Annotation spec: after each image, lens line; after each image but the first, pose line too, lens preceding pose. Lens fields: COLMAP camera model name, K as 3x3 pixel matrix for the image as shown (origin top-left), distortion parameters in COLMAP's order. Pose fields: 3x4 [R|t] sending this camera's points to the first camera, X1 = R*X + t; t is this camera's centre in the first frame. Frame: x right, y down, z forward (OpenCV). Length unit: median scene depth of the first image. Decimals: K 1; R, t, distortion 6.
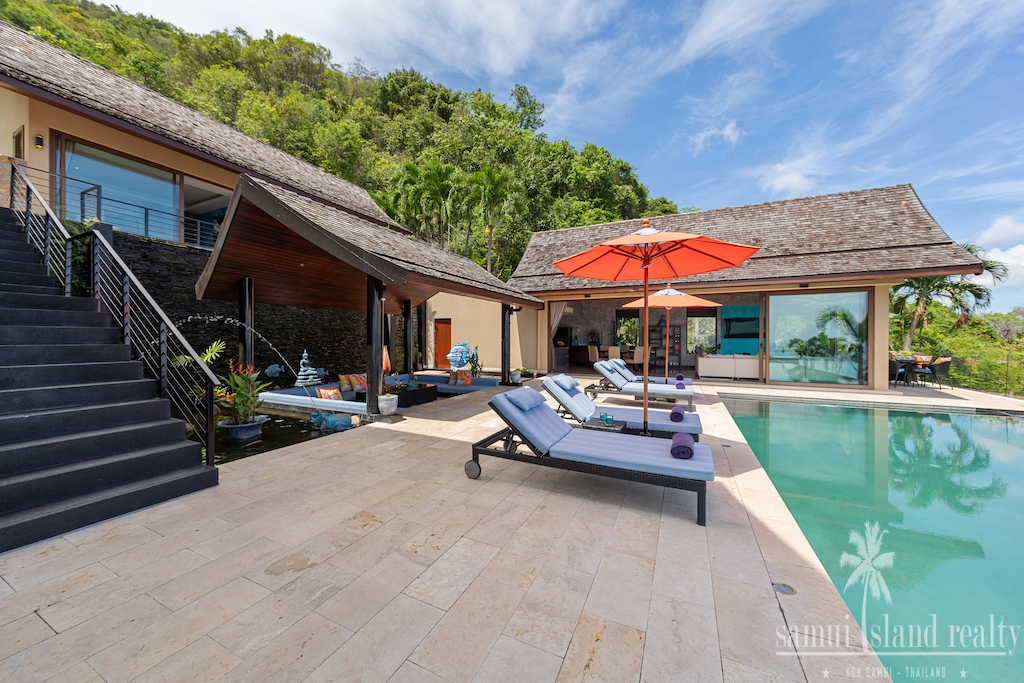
lens RADIAL K [[366.6, 0, 510.5], [0, 366.6, 339.3], [0, 0, 1]] dist [0.000391, 0.000015]
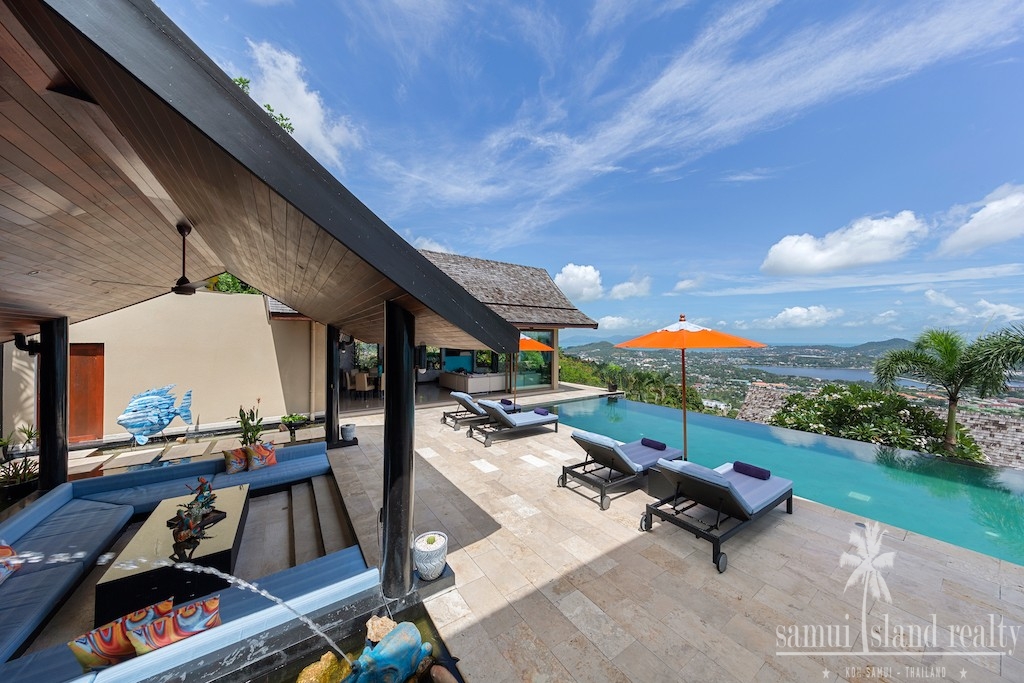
lens RADIAL K [[332.8, 0, 511.8], [0, 332.8, 339.3], [0, 0, 1]] dist [0.000666, 0.000019]
pose [[0.504363, 0.001340, 0.863490, -0.536799], [0.004393, 0.999982, -0.004118, -0.113290], [-0.863480, 0.005871, 0.504348, 0.475118]]
